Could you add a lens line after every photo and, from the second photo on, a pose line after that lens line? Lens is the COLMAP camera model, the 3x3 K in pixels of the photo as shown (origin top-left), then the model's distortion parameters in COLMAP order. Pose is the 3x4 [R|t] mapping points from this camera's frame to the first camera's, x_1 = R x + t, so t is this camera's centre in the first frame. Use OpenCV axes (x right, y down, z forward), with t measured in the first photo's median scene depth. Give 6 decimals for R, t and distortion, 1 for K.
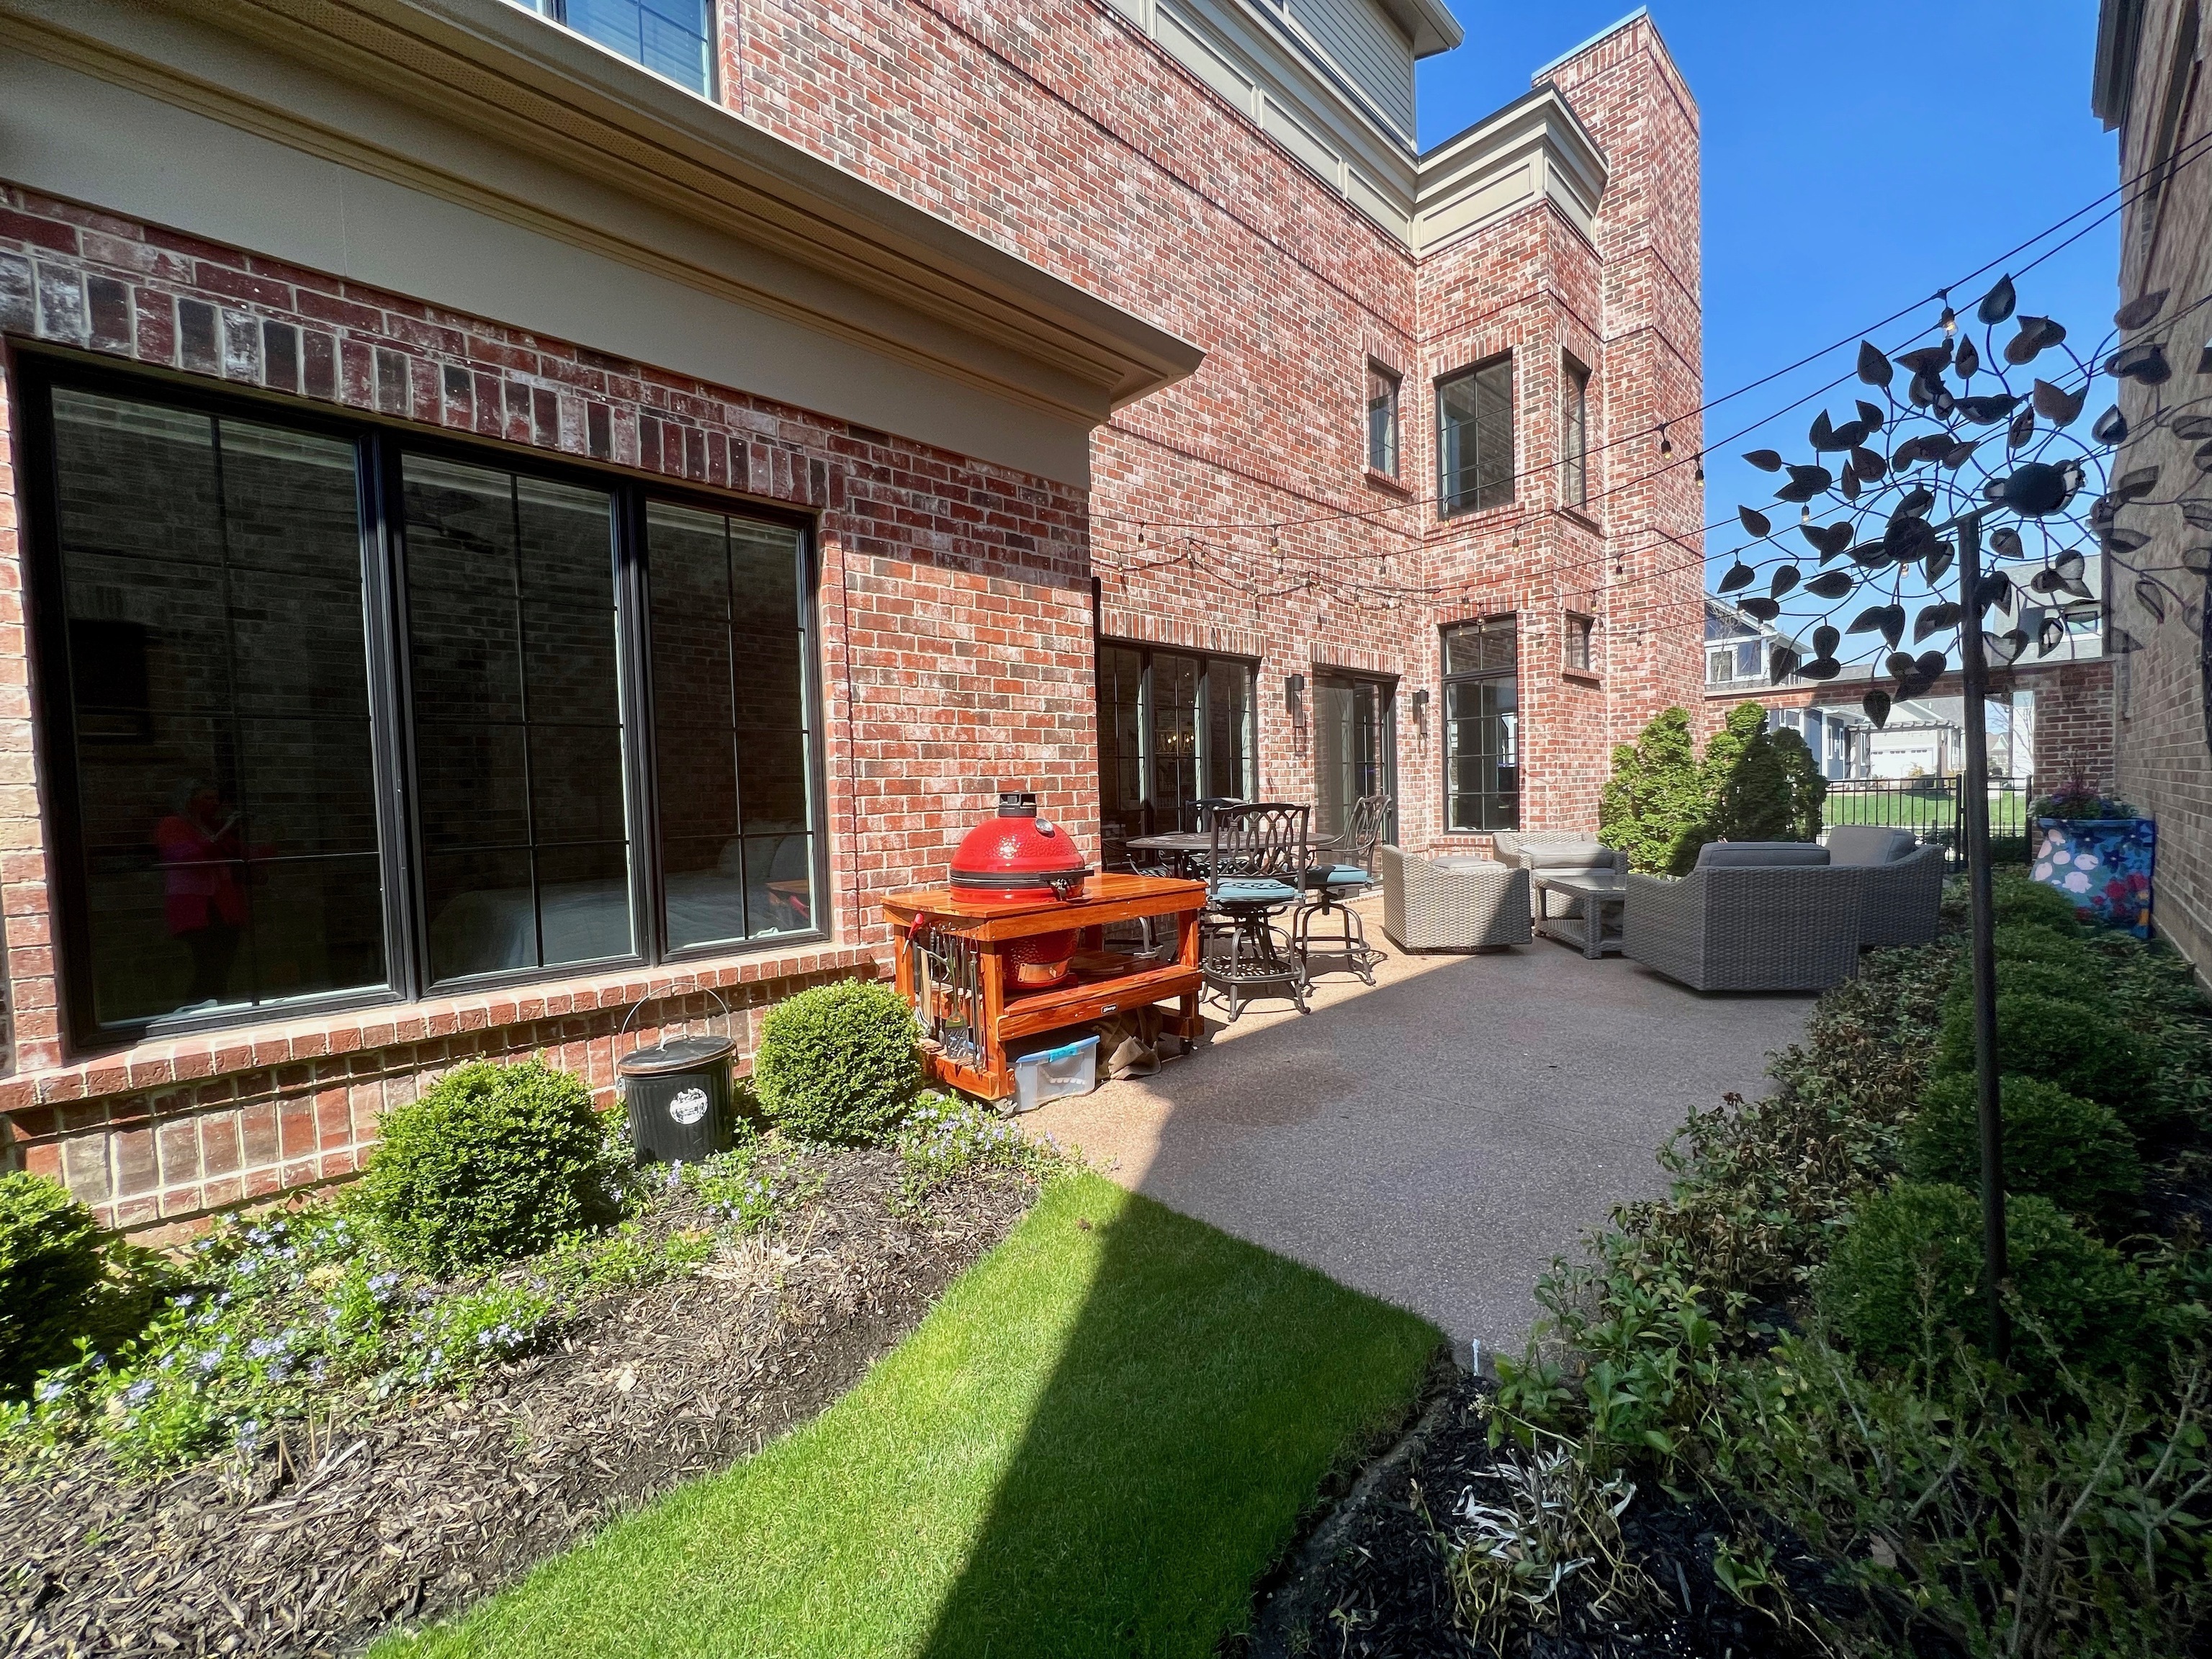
lens RADIAL K [[887.3, 0, 1100.4], [0, 887.3, 830.4], [0, 0, 1]] dist [-0.000670, -0.000291]
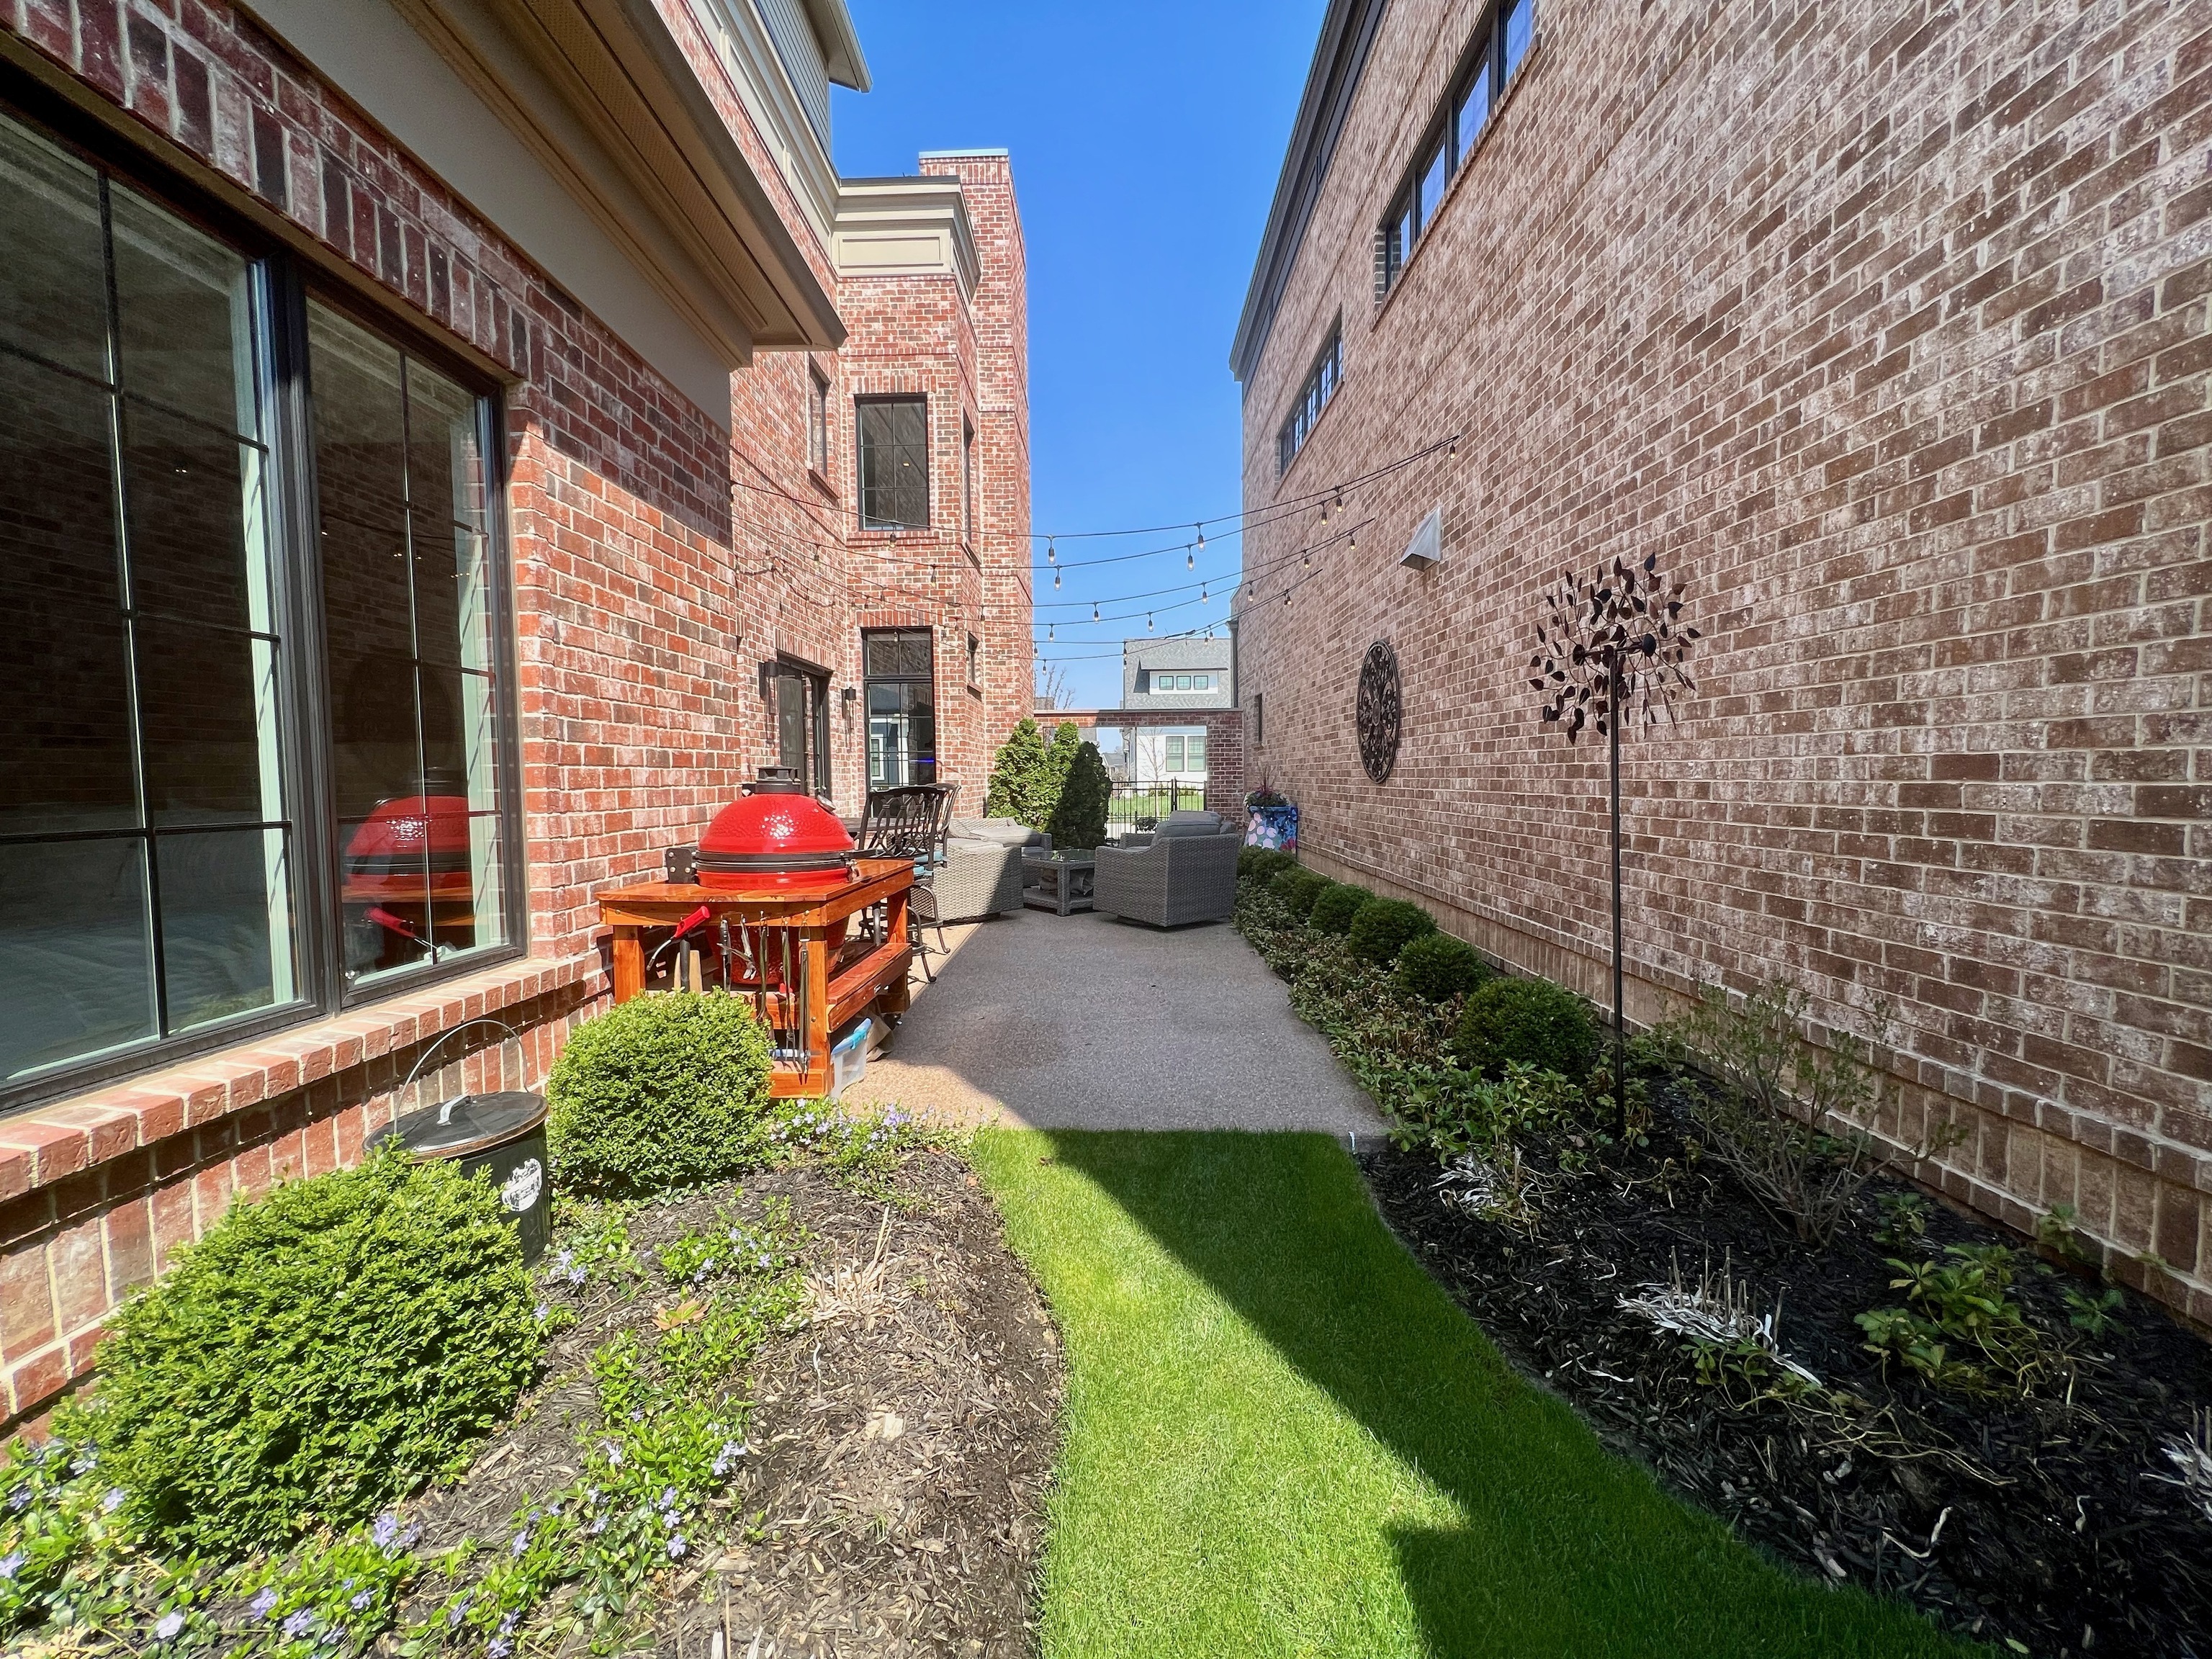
lens RADIAL K [[885.6, 0, 1102.7], [0, 885.6, 830.2], [0, 0, 1]] dist [-0.000100, 0.000454]
pose [[0.699629, -0.017946, 0.714281, -0.404777], [0.015411, 0.999831, 0.010025, 0.014179], [-0.714340, 0.003994, 0.699787, 0.100827]]
